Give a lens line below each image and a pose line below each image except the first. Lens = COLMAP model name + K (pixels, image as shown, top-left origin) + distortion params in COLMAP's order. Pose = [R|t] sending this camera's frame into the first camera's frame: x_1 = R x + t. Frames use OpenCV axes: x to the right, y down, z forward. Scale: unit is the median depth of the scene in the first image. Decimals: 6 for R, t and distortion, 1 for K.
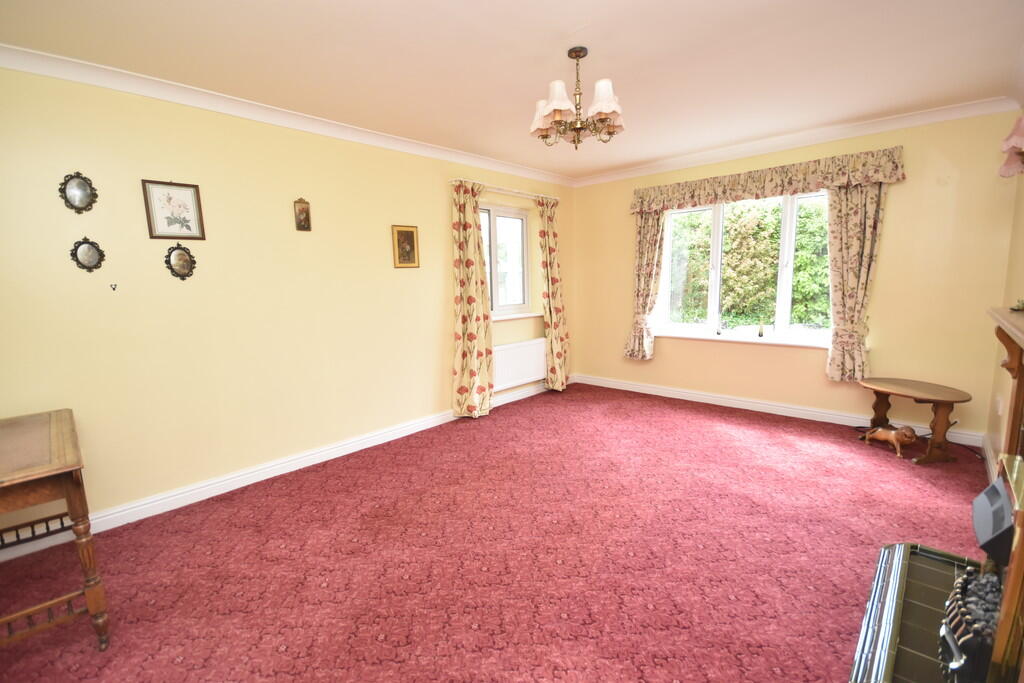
lens RADIAL K [[451.5, 0, 514.3], [0, 451.5, 345.5], [0, 0, 1]] dist [0.016572, -0.000080]
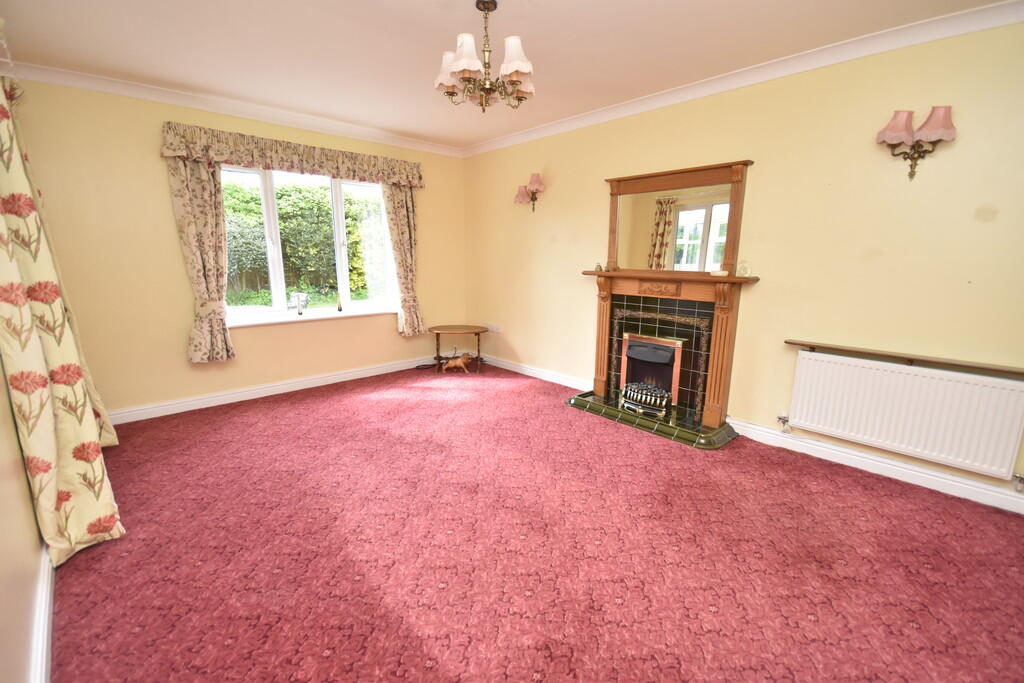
lens RADIAL K [[451.5, 0, 514.8], [0, 451.5, 345.5], [0, 0, 1]] dist [0.016572, -0.000080]
pose [[0.085475, -0.173258, 0.981160, -0.552694], [0.137859, 0.977349, 0.160575, -0.063433], [-0.986757, 0.121537, 0.107424, 0.574649]]
